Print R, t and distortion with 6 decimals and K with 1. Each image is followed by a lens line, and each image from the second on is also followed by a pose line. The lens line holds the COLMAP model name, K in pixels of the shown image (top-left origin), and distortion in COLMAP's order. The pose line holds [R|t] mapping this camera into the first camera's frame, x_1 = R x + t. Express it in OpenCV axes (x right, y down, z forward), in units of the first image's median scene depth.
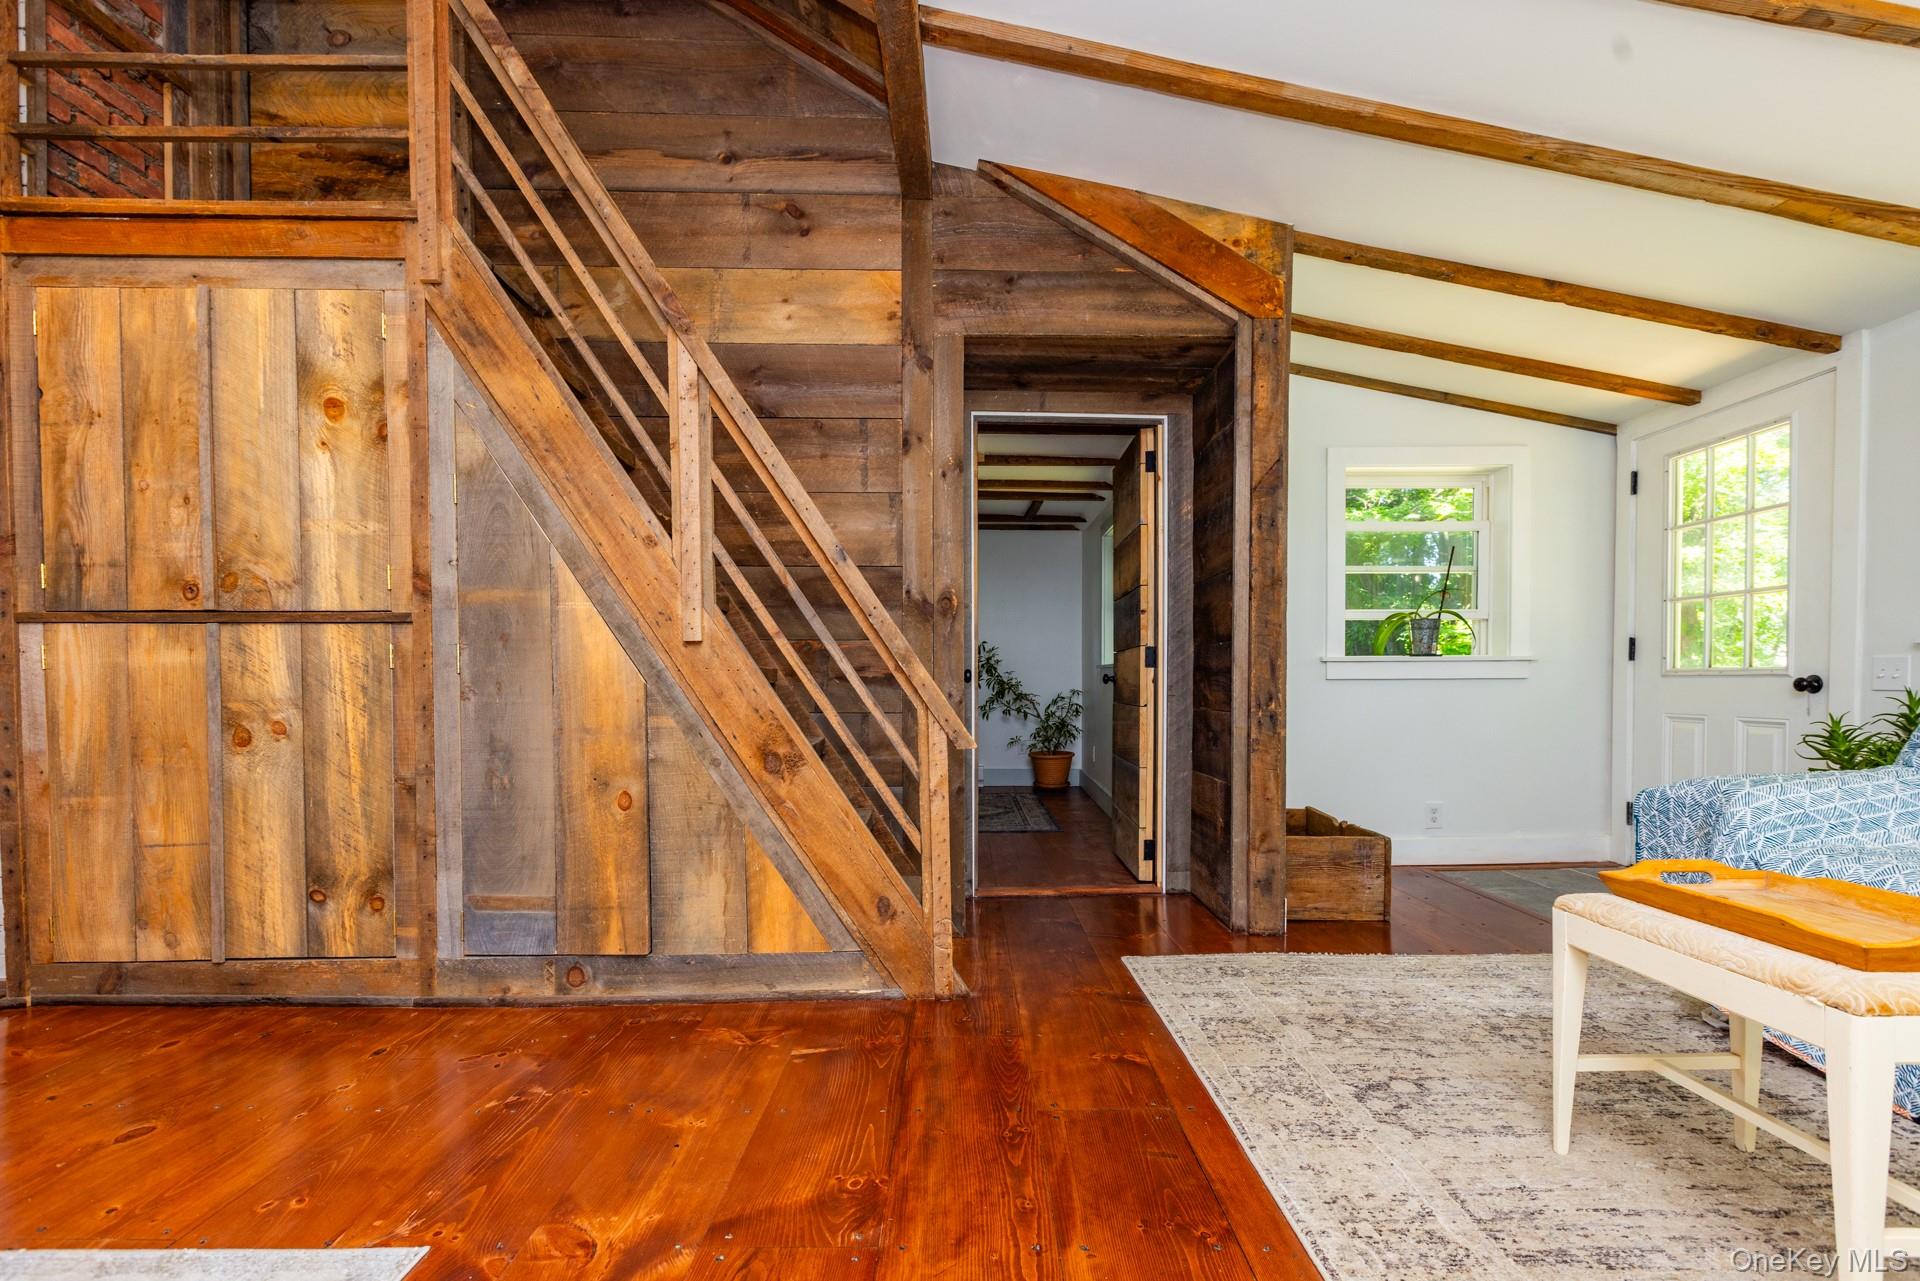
lens RADIAL K [[873.9, 0, 958.3], [0, 873.9, 702.6], [0, 0, 1]] dist [0.000440, -0.000052]
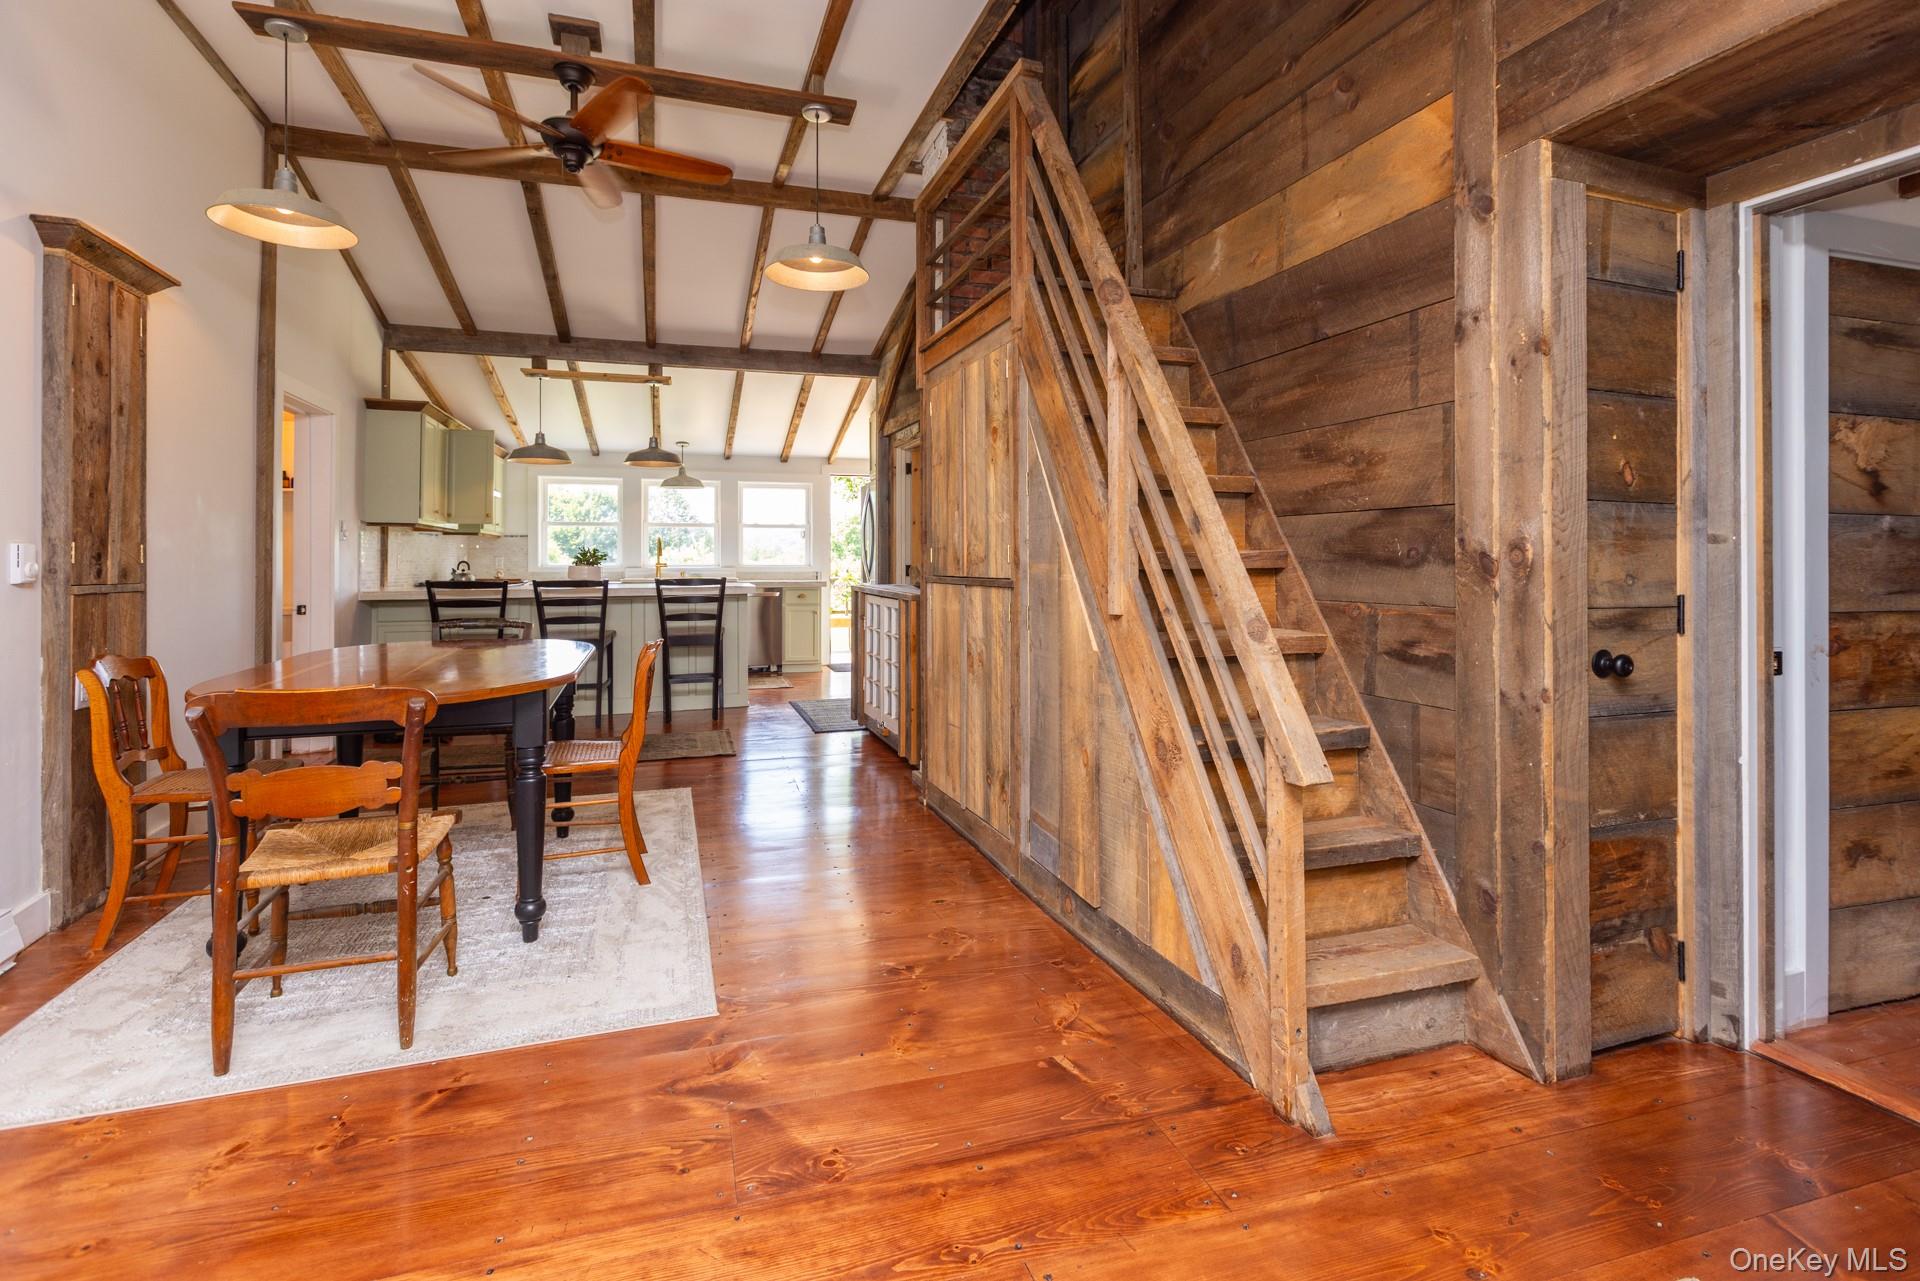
lens RADIAL K [[890.4, 0, 956.4], [0, 890.4, 556.9], [0, 0, 1]] dist [0.002349, -0.000088]
pose [[0.312468, -0.005683, -0.949911, 0.617894], [-0.022862, 0.999647, -0.013501, -0.118371], [0.949653, 0.025935, 0.312228, 0.493591]]
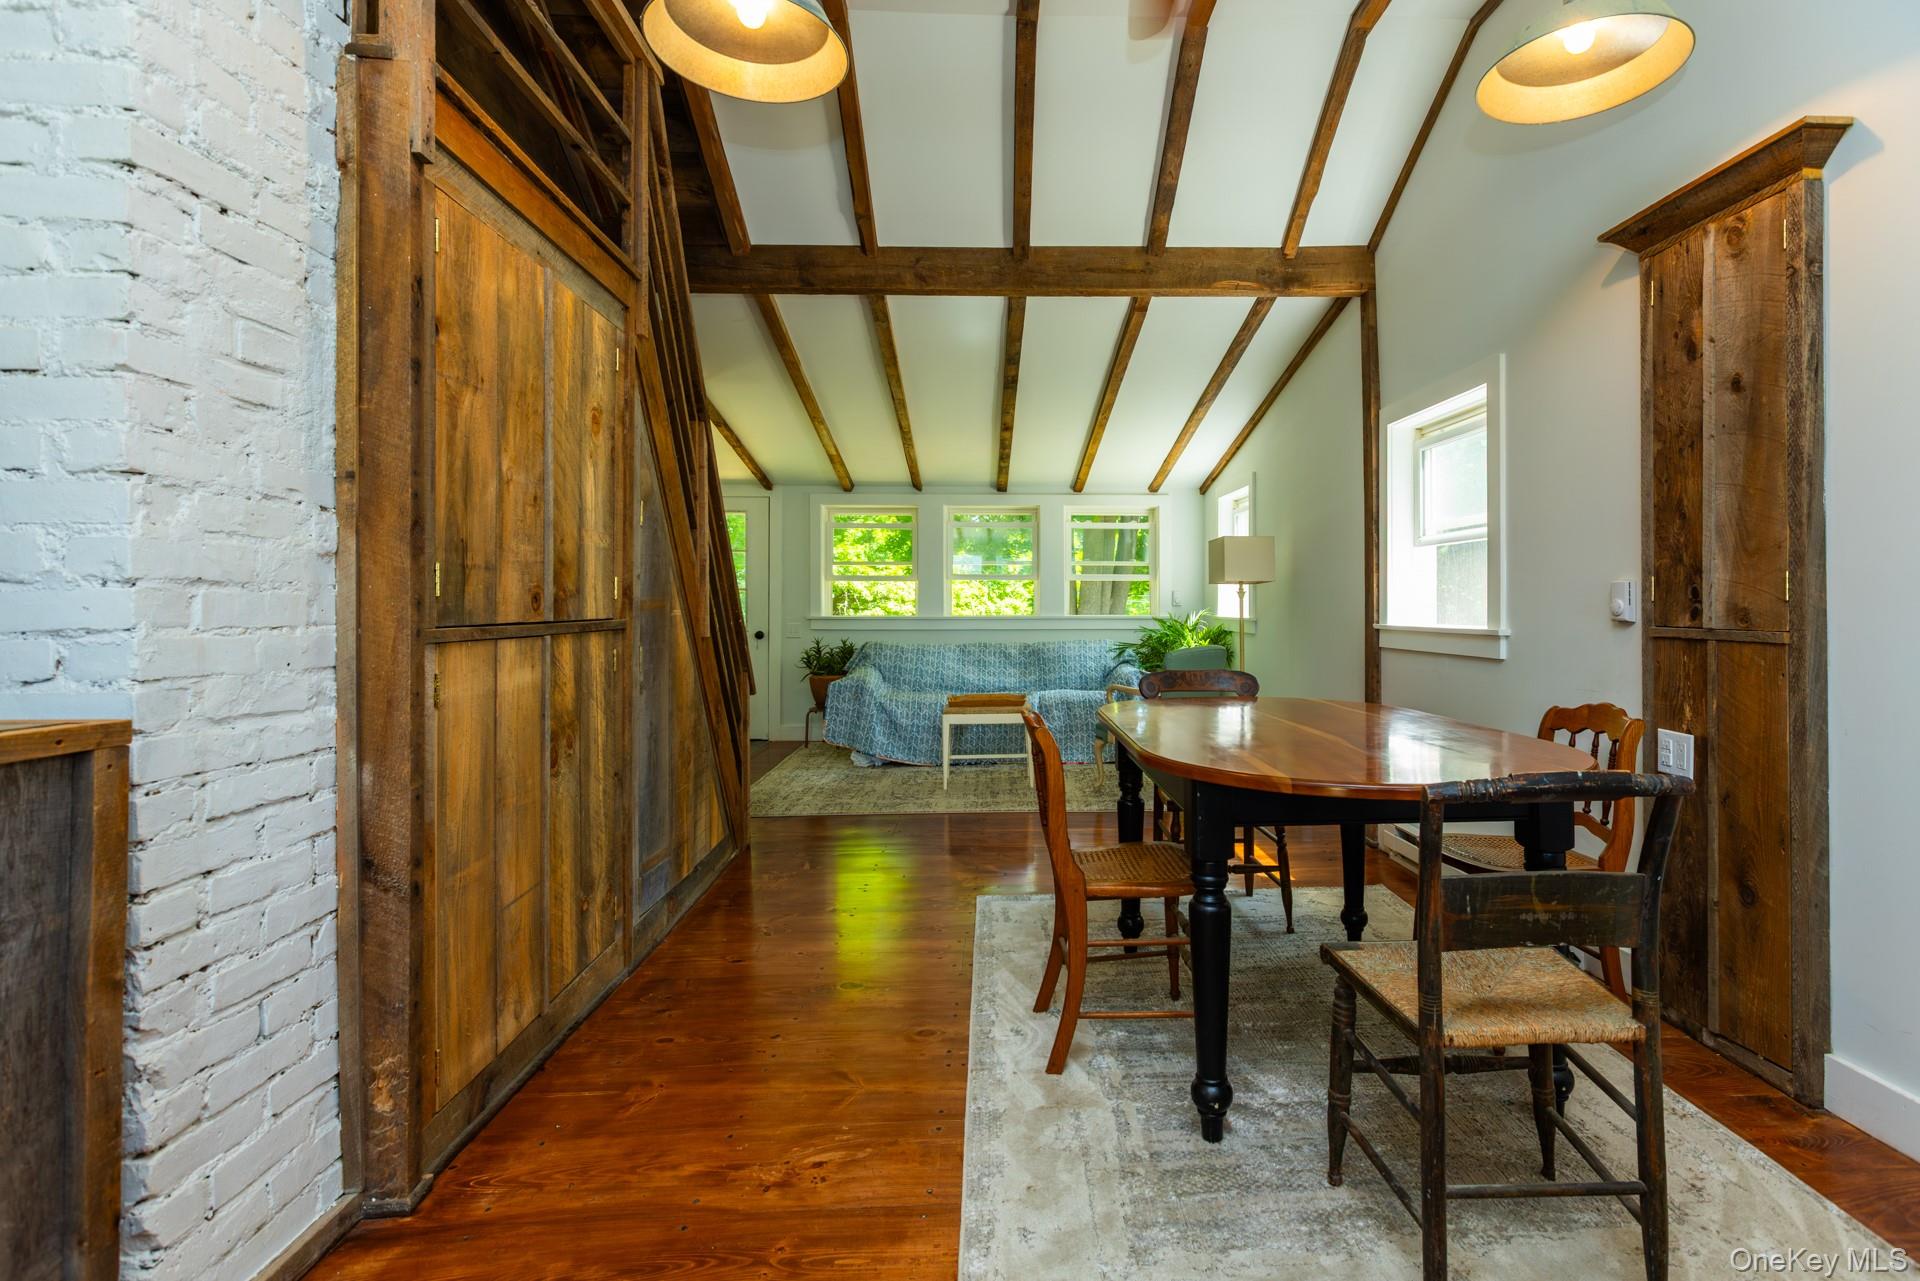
lens RADIAL K [[881.3, 0, 958.7], [0, 881.3, 609.3], [0, 0, 1]] dist [0.002840, 0.000316]
pose [[0.028518, 0.003630, 0.999587, -1.751442], [0.022627, 0.999735, -0.004276, -0.105931], [-0.999337, 0.022739, 0.028428, 0.546440]]
